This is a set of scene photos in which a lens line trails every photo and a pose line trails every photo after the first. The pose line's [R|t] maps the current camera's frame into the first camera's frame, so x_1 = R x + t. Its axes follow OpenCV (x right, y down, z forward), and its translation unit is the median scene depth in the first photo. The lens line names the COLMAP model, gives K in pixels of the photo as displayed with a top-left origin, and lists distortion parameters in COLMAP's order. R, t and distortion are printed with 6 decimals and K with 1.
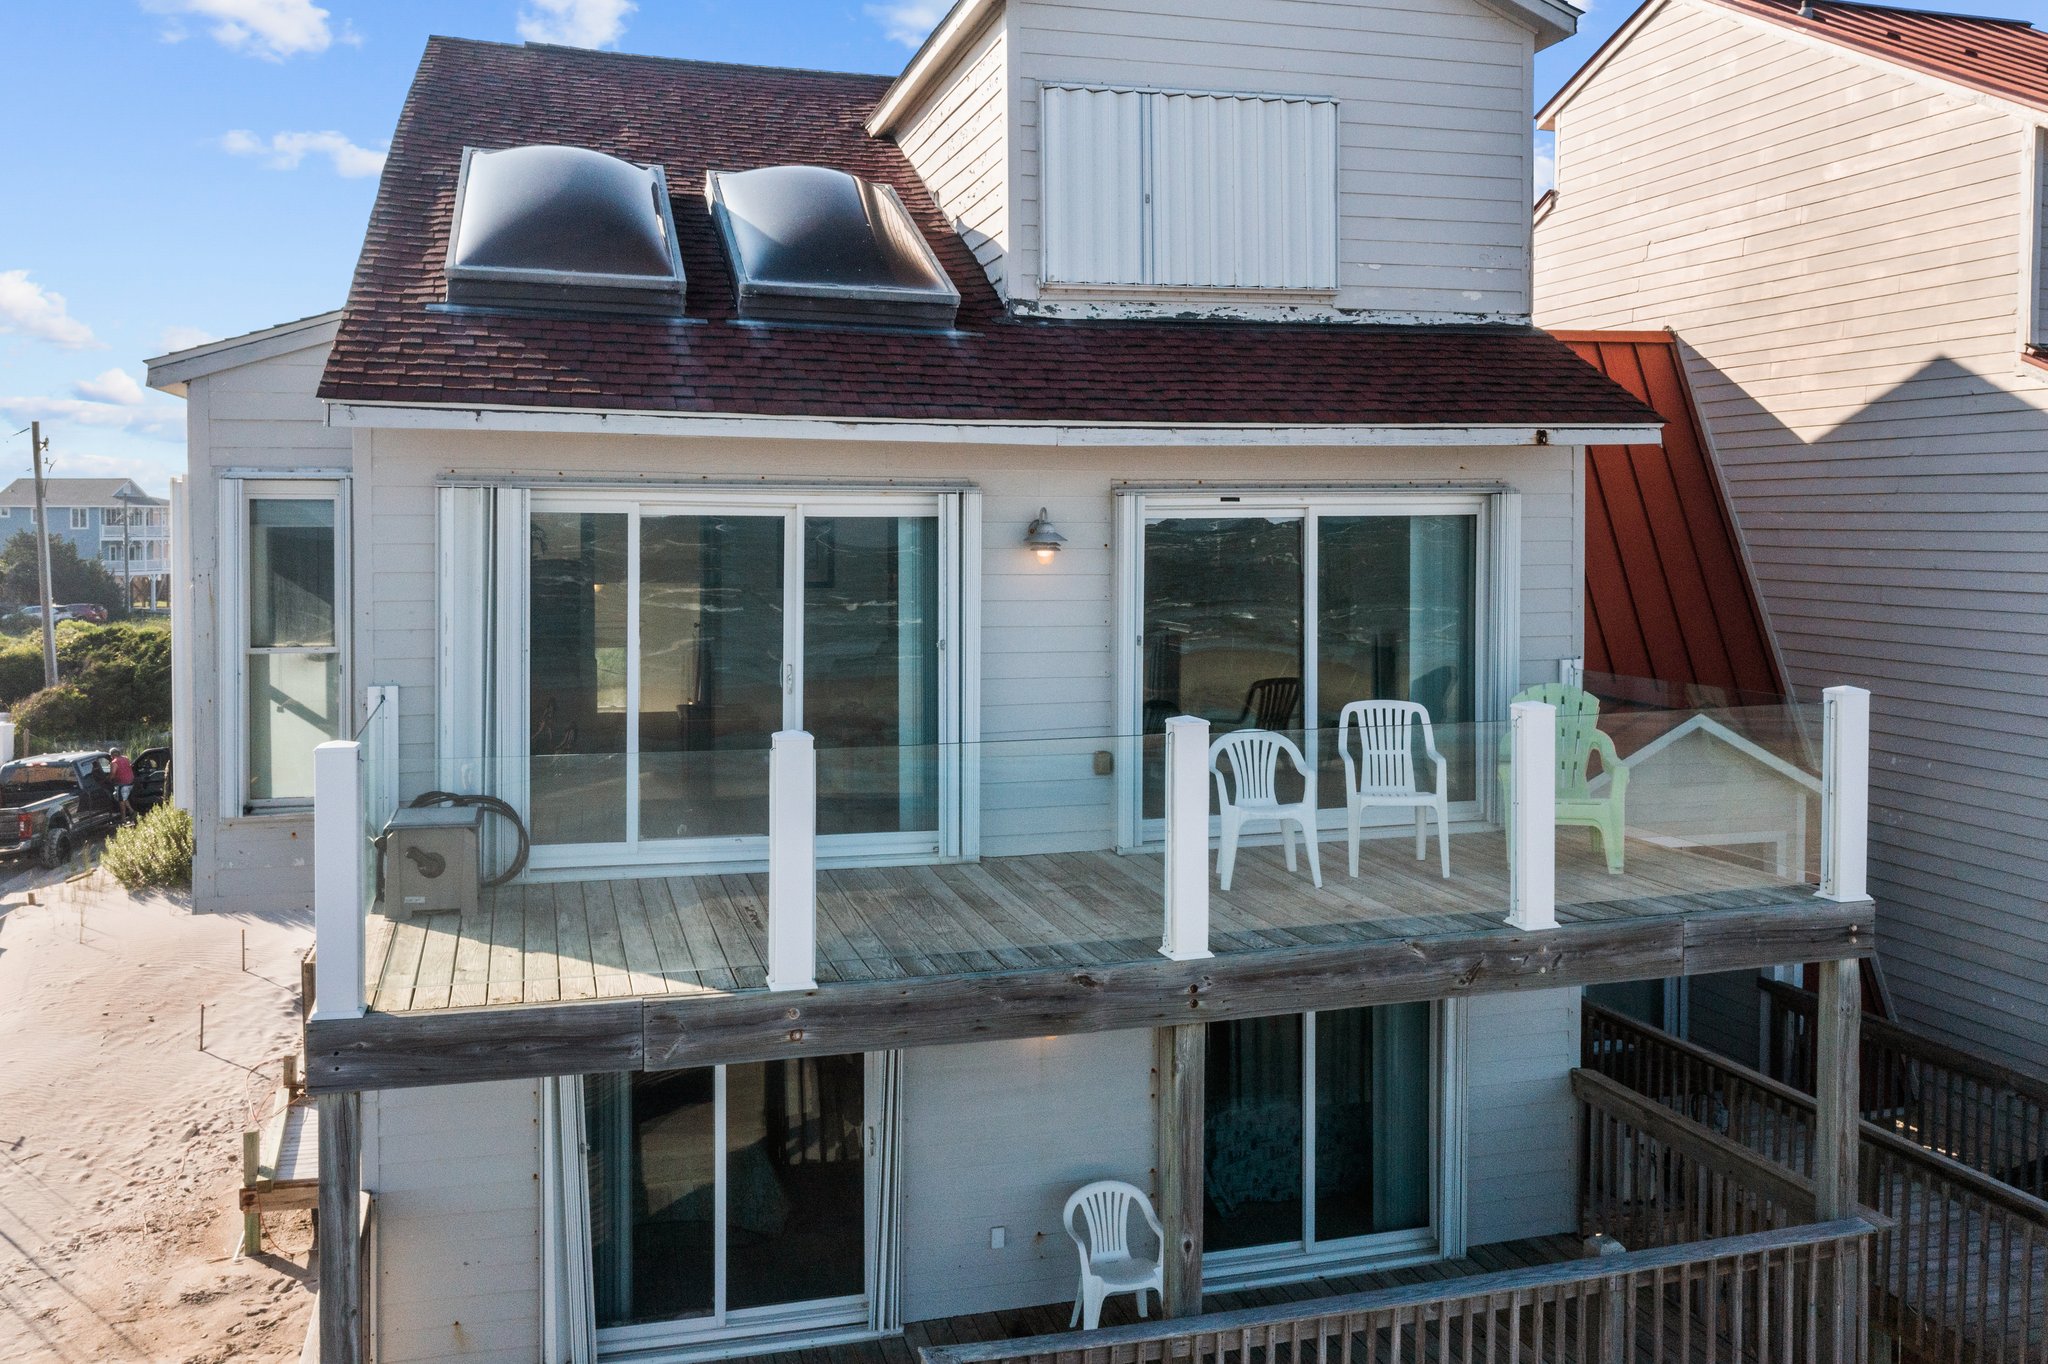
lens RADIAL K [[1643.6, 0, 1024.5], [0, 1643.6, 668.5], [0, 0, 1]] dist [0.000433, -0.001213]
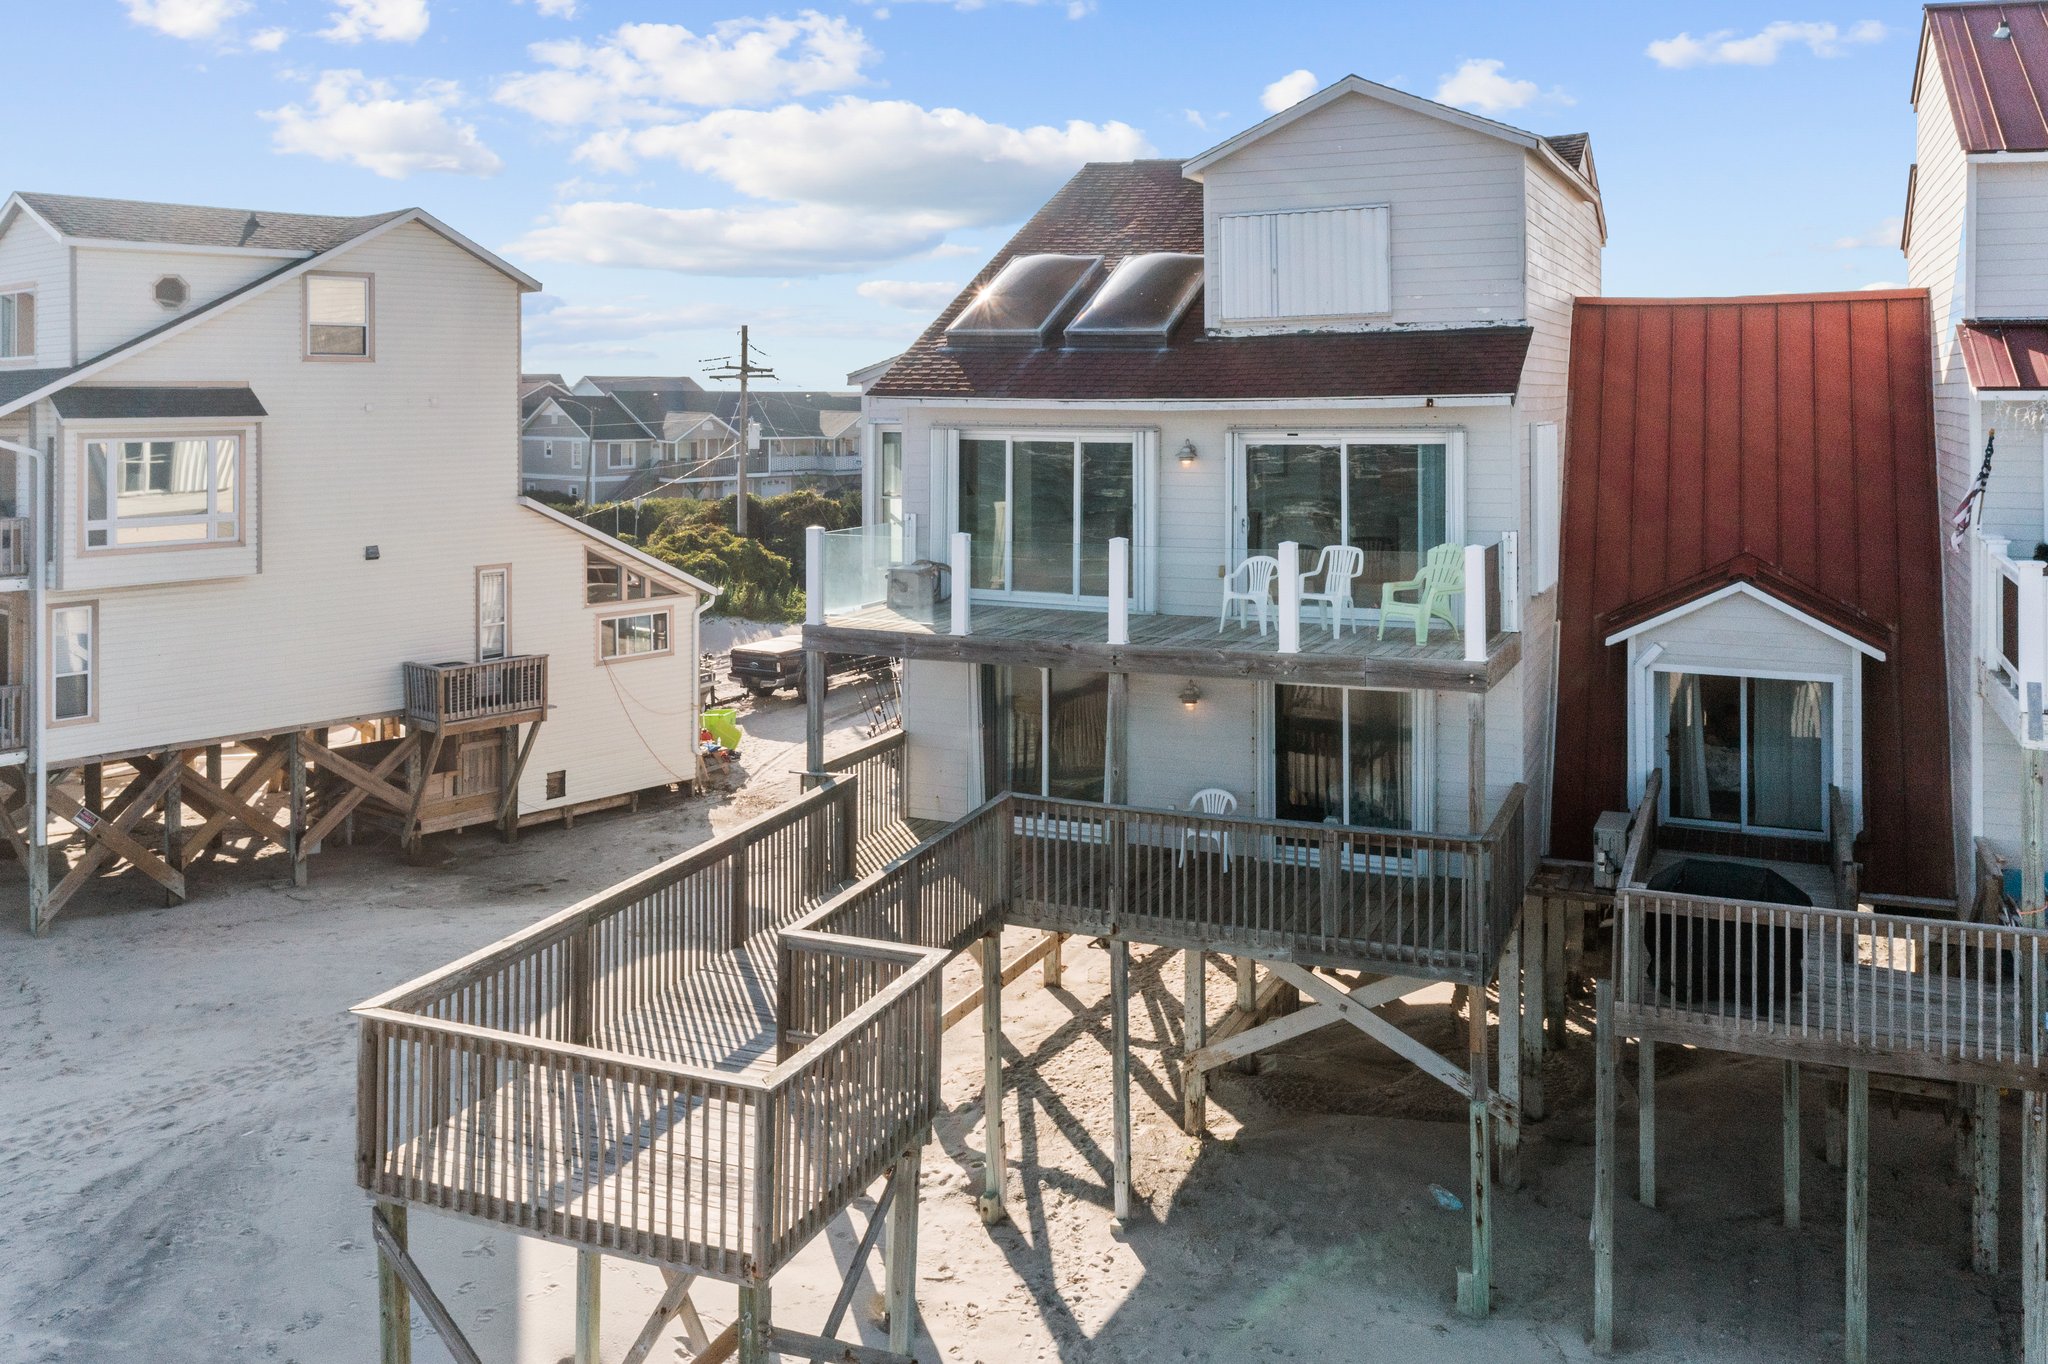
lens RADIAL K [[1744.8, 0, 1100.2], [0, 1744.8, 679.4], [0, 0, 1]] dist [-0.013932, -0.005396]
pose [[0.780811, 0.098815, -0.616903, 1.179733], [-0.054790, 0.994439, 0.089940, 0.006535], [0.622360, -0.036426, 0.781883, -0.677171]]
